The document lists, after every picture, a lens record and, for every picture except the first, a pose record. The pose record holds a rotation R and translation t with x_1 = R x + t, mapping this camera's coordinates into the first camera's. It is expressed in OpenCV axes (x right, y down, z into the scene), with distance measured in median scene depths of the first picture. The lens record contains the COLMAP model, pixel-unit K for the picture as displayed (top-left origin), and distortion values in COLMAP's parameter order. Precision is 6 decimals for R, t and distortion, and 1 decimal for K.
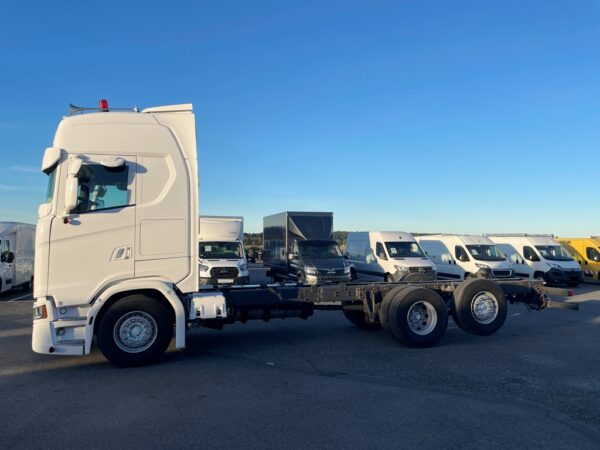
lens RADIAL K [[451.3, 0, 298.7], [0, 451.3, 223.3], [0, 0, 1]] dist [0.049902, -0.020673]
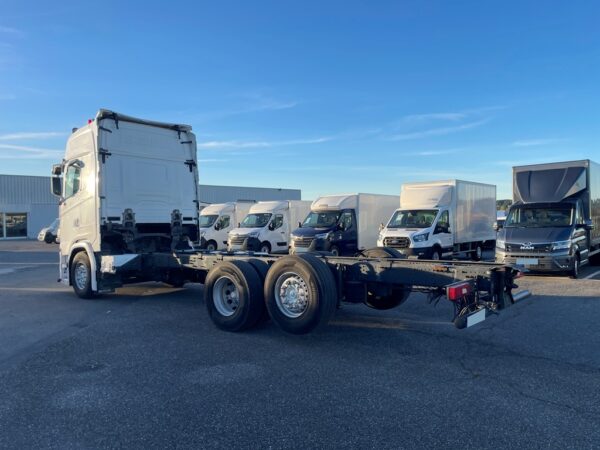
lens RADIAL K [[451.3, 0, 300.2], [0, 451.3, 227.3], [0, 0, 1]] dist [0.049902, -0.020673]
pose [[0.541459, -0.001511, -0.840726, 0.567383], [0.063231, 0.997239, 0.038931, 0.030394], [0.838346, -0.074240, 0.540060, 0.360619]]
